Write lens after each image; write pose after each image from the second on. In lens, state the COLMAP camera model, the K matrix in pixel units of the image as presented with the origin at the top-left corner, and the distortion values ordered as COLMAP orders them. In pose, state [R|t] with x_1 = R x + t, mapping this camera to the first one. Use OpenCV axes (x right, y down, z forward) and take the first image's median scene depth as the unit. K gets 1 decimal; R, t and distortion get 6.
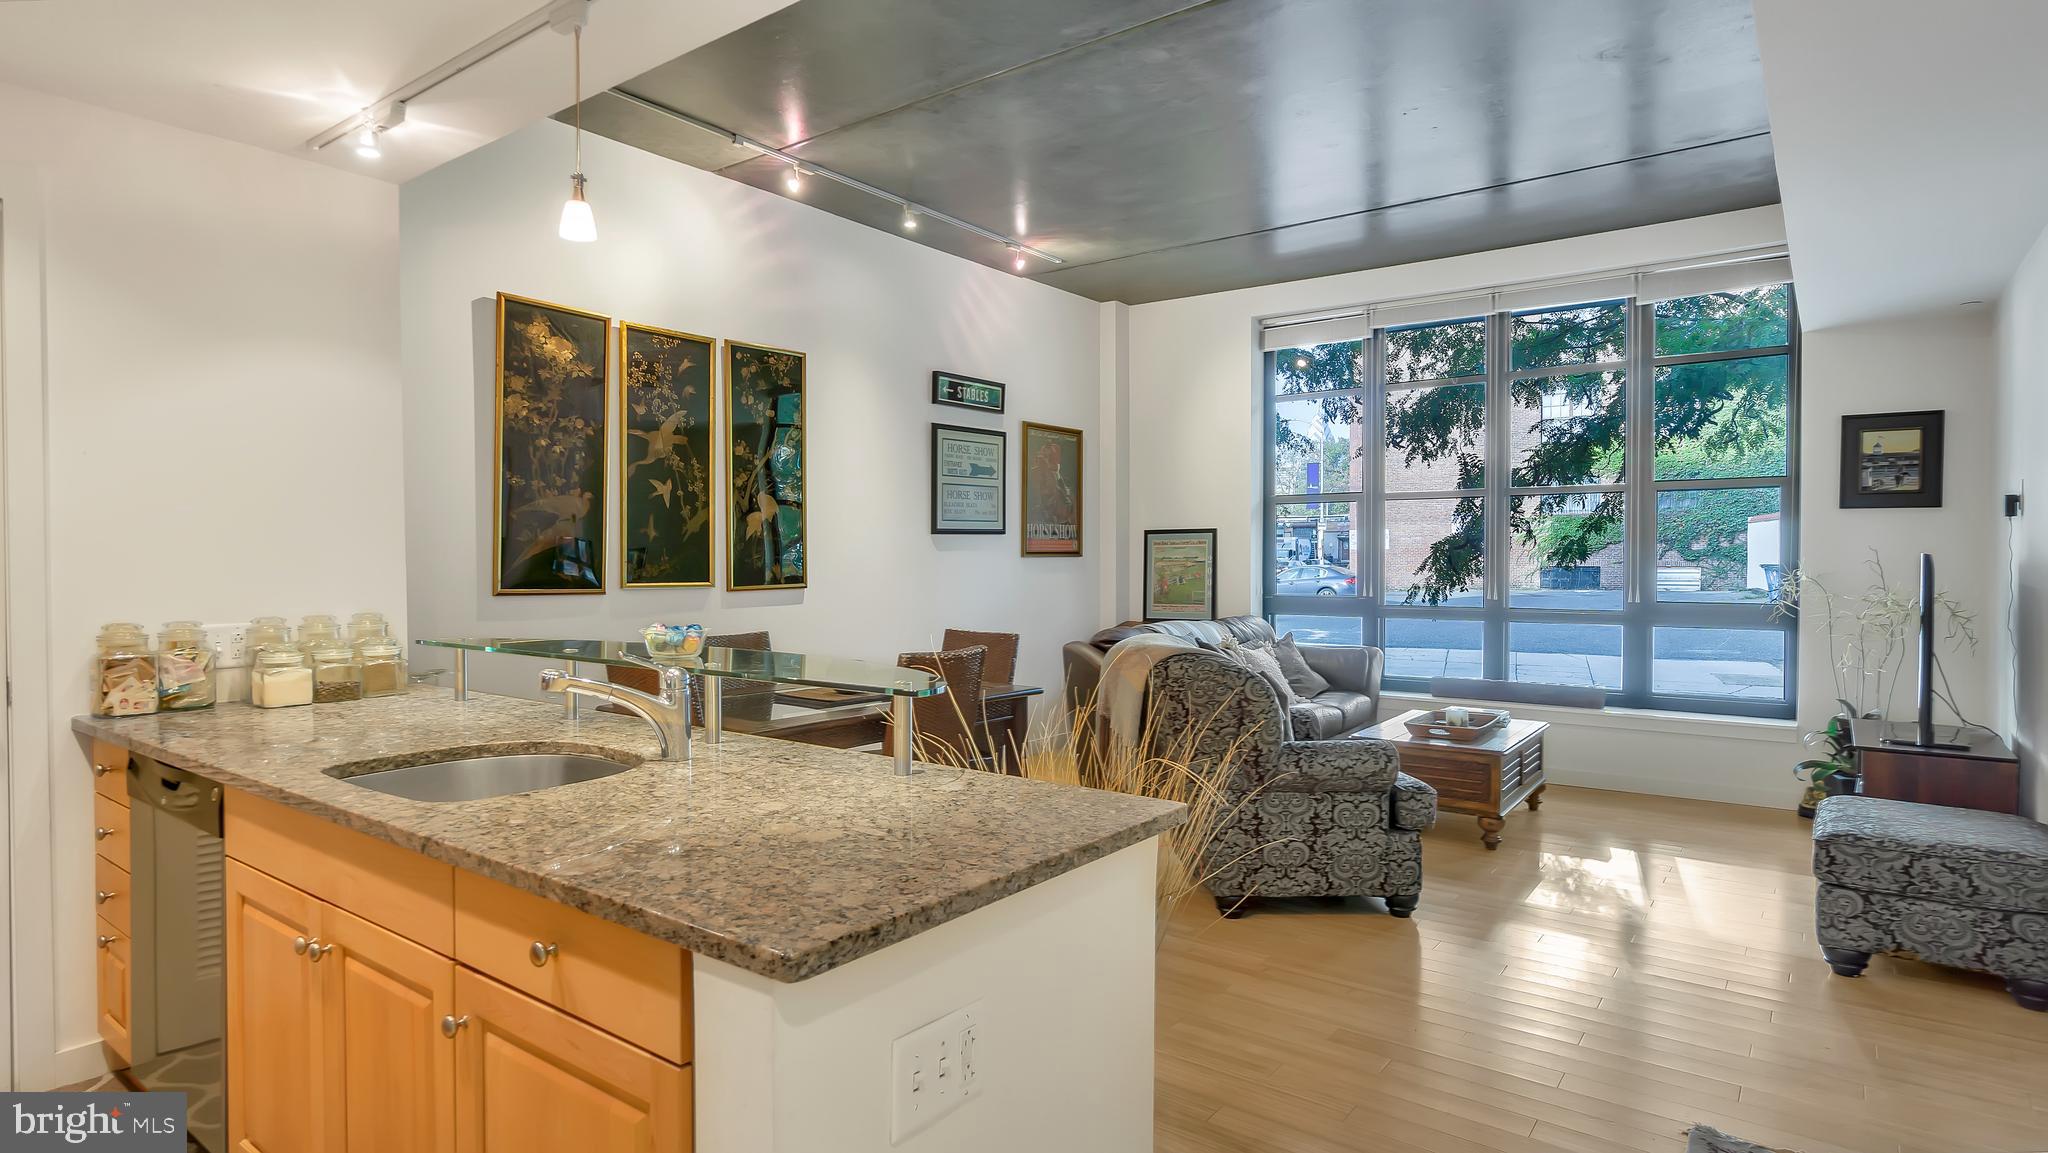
lens RADIAL K [[1062.5, 0, 1011.5], [0, 1062.5, 574.1], [0, 0, 1]] dist [0.001596, -0.000305]
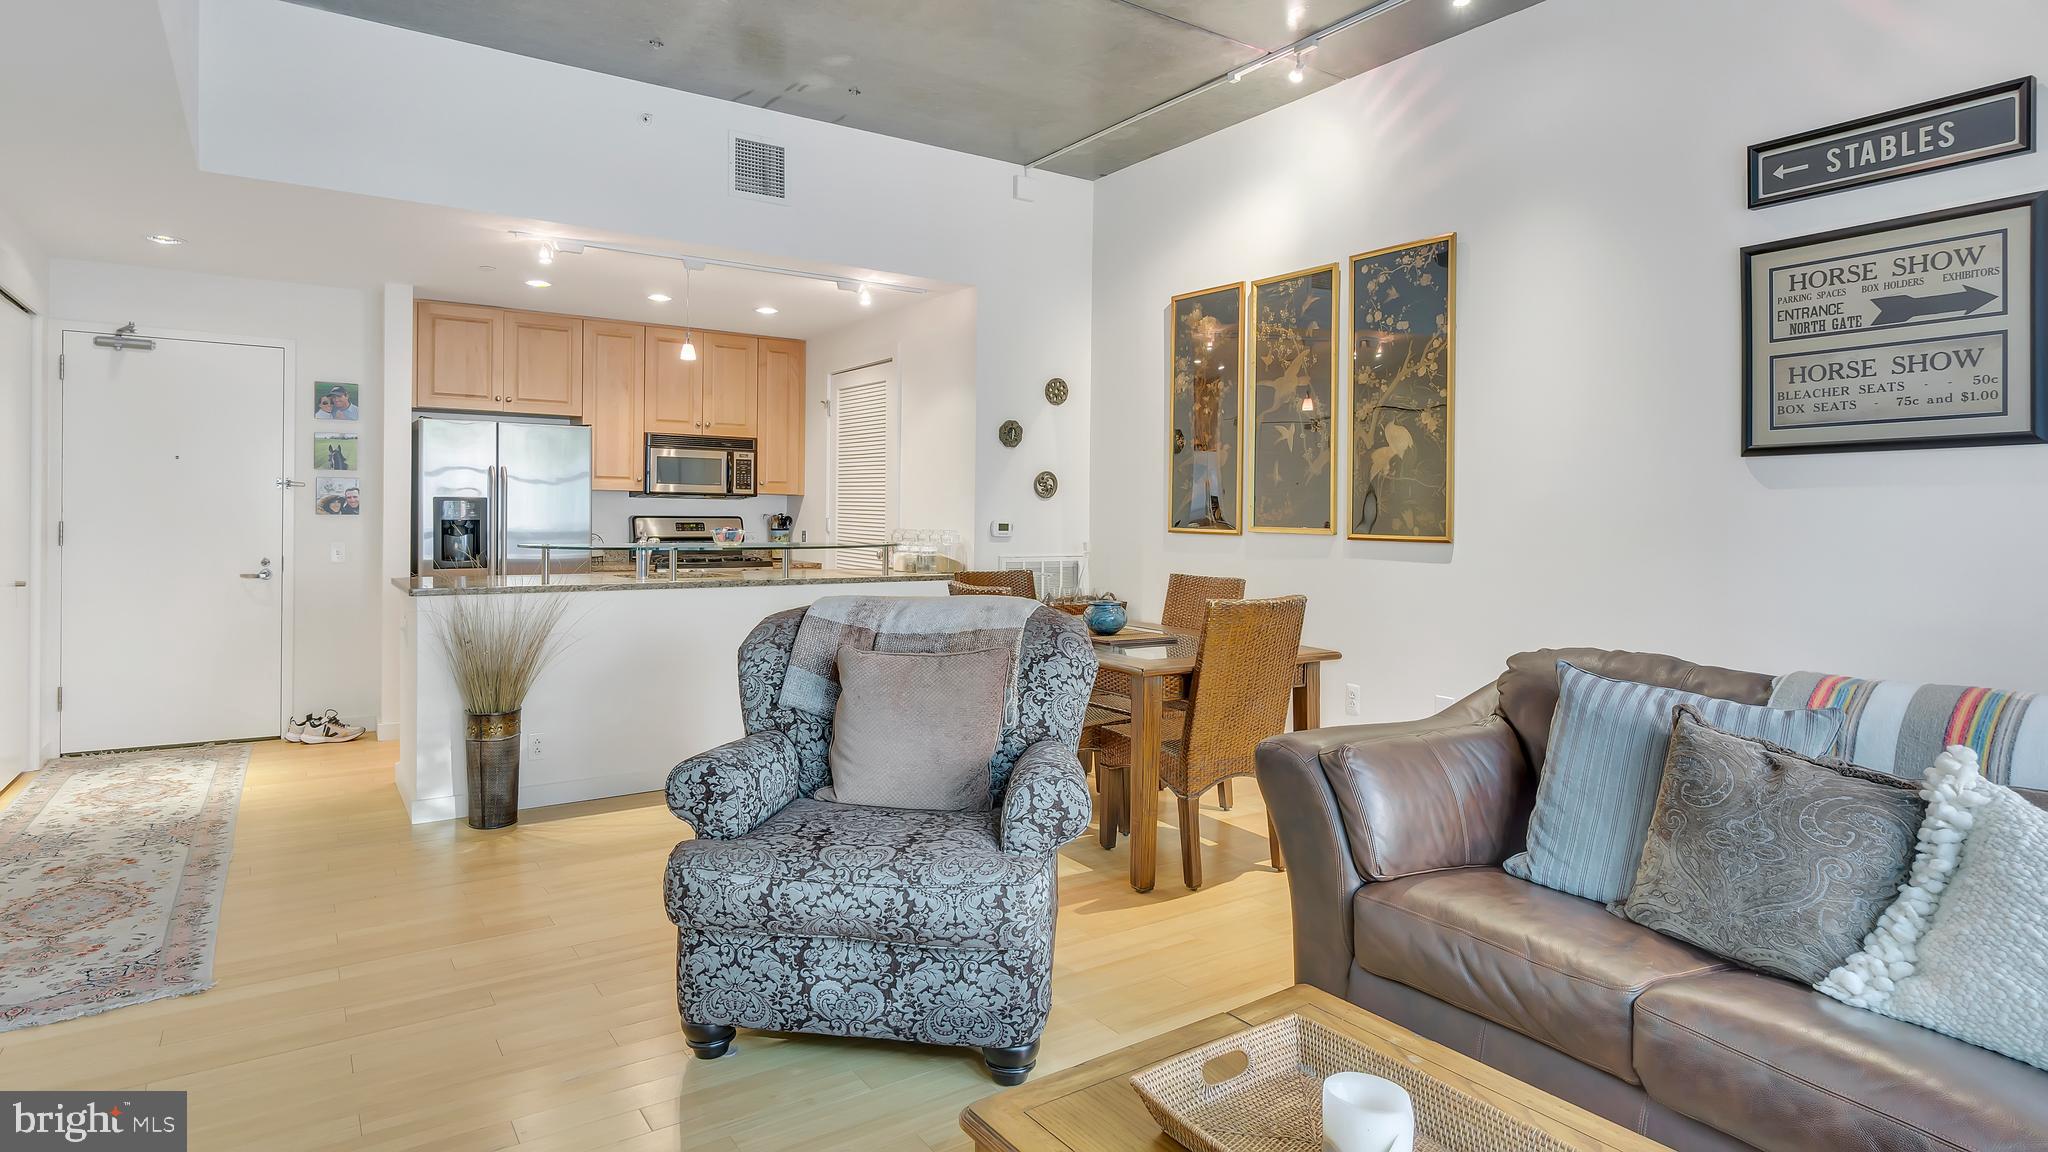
lens RADIAL K [[1080.3, 0, 993.7], [0, 1080.3, 524.6], [0, 0, 1]] dist [0.001805, 0.000322]
pose [[-0.322017, 0.005721, -0.946716, 0.663659], [-0.028171, 0.999481, 0.015622, -0.002092], [0.946315, 0.031701, -0.321689, 0.976892]]
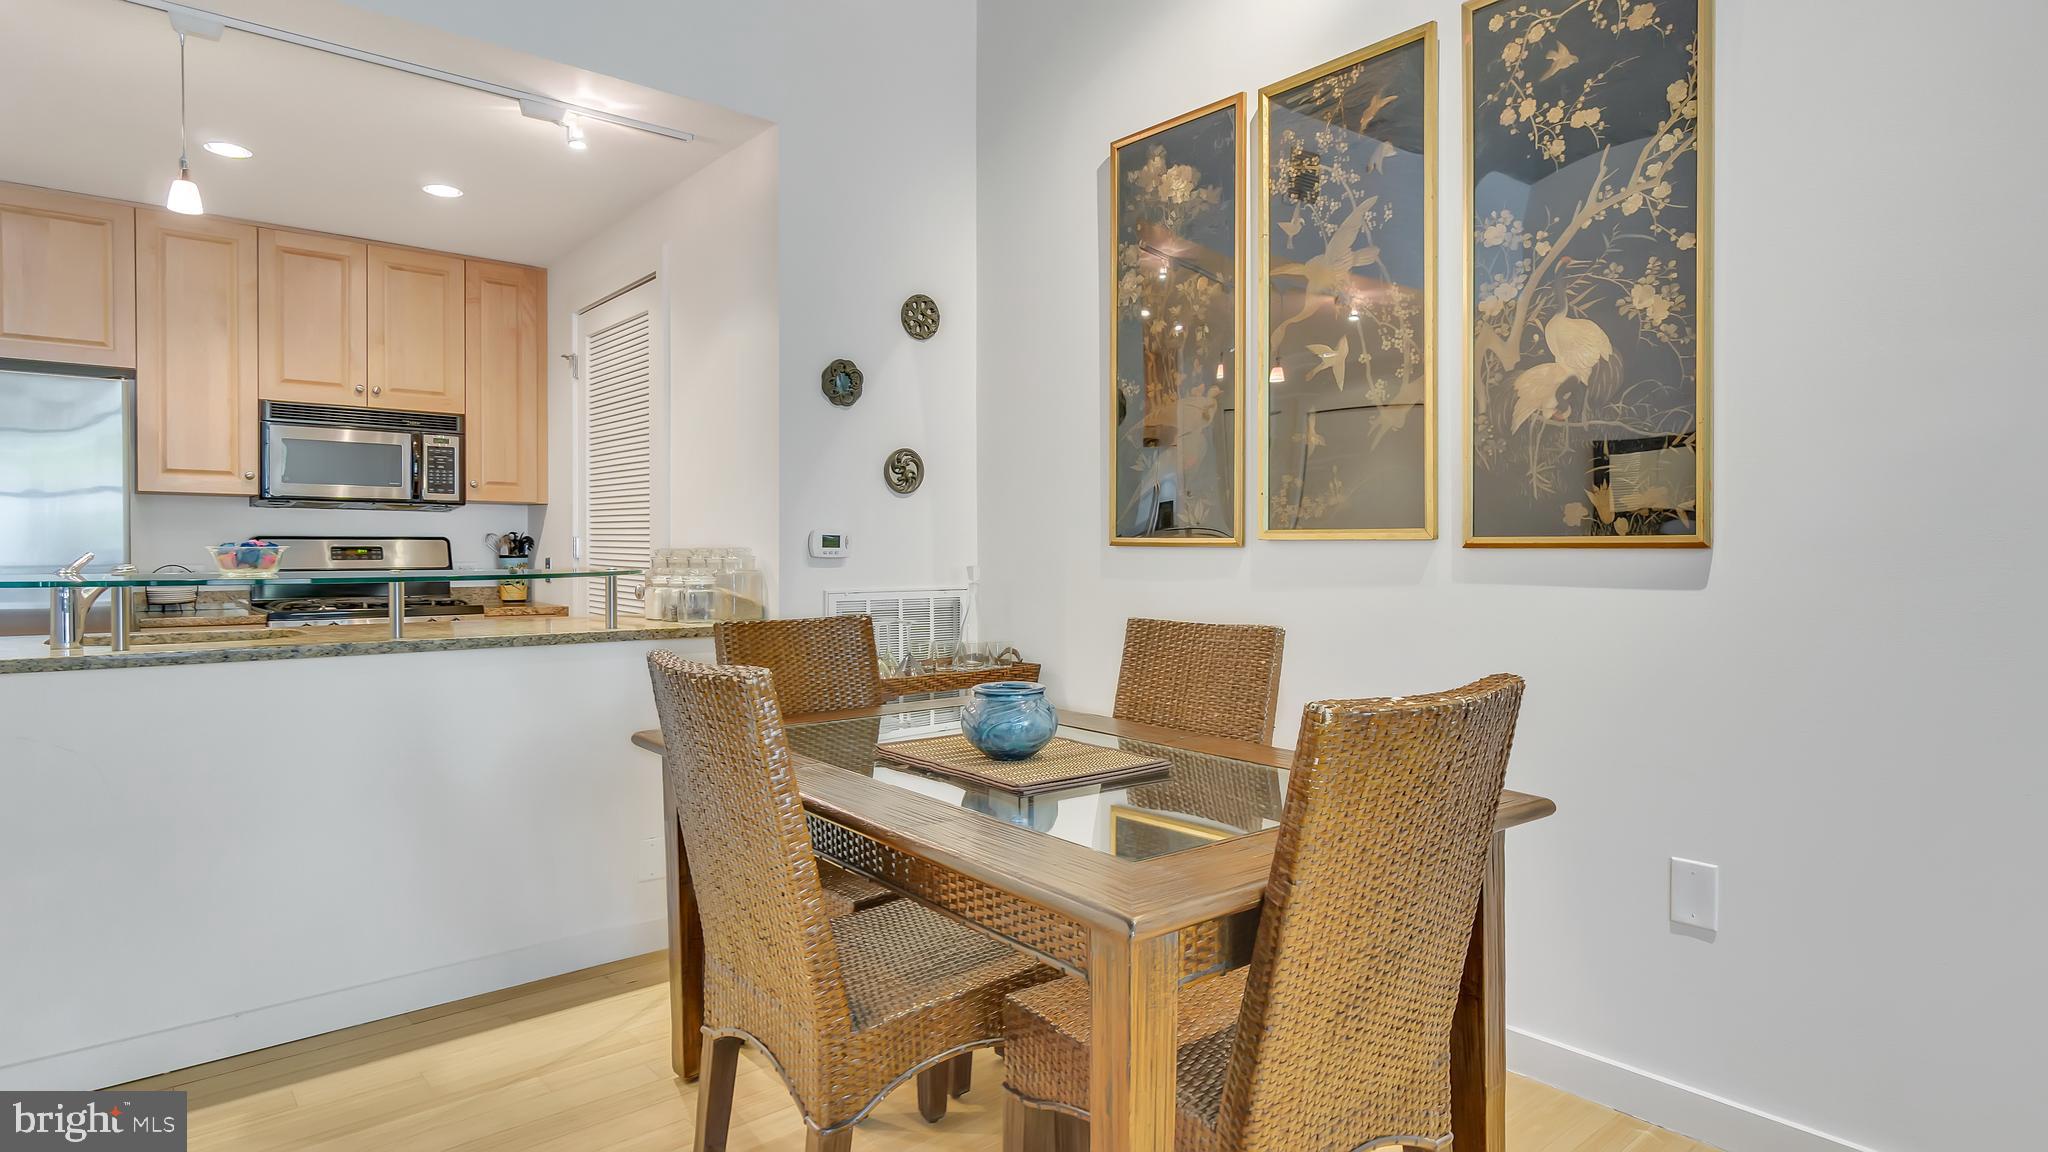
lens RADIAL K [[1105.8, 0, 1006.3], [0, 1105.8, 563.2], [0, 0, 1]] dist [-0.001899, -0.000286]
pose [[-0.222036, 0.009714, -0.974990, 0.241835], [-0.018302, 0.999733, 0.014129, 0.019147], [0.974867, 0.020981, -0.221799, 0.882069]]
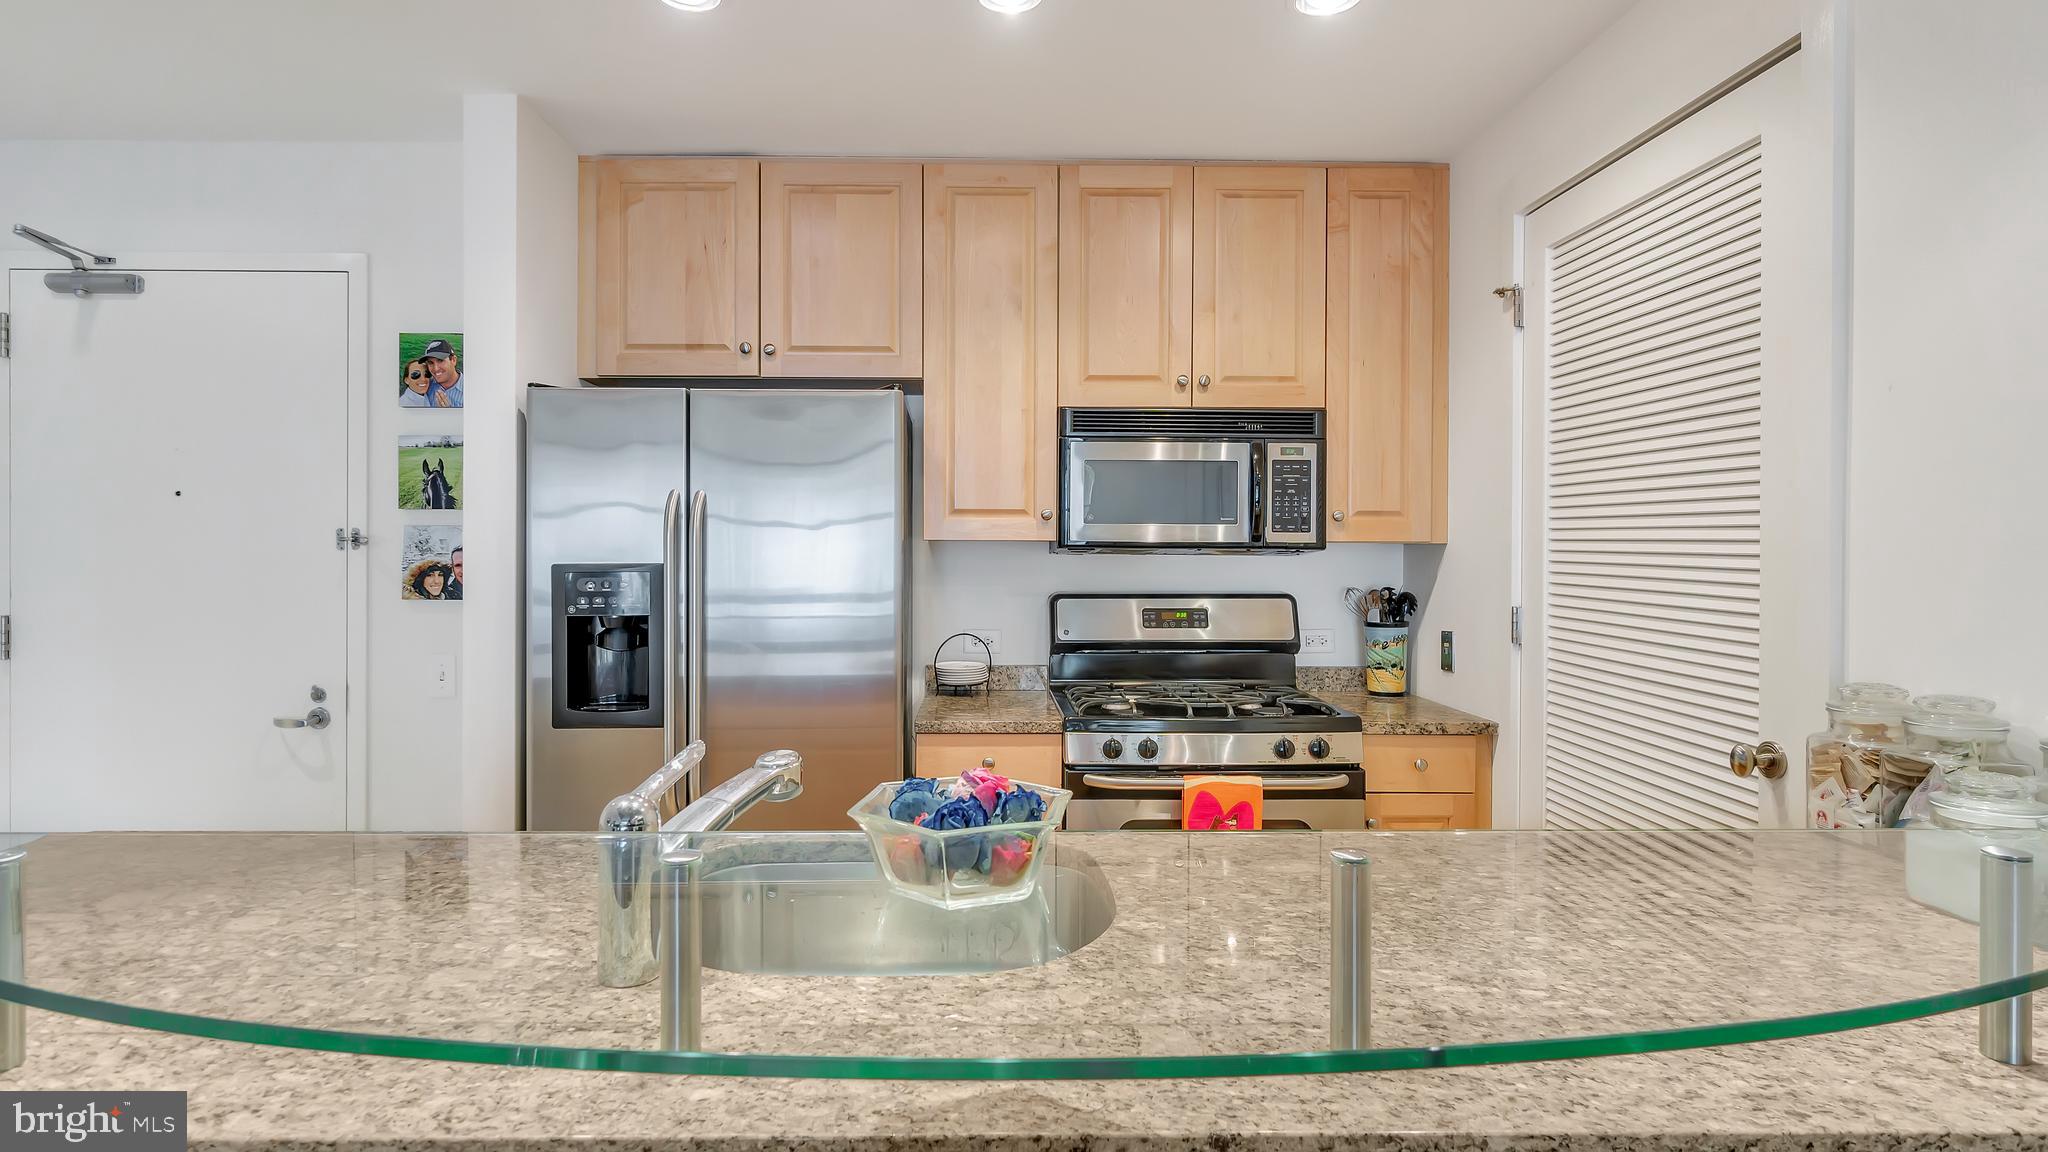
lens RADIAL K [[1066.9, 0, 992.4], [0, 1066.9, 564.7], [0, 0, 1]] dist [-0.003068, -0.001024]
pose [[-0.786310, 0.007163, -0.617791, -0.062076], [-0.013677, 0.999486, 0.028997, -0.013599], [0.617681, 0.031250, -0.785808, 0.578293]]
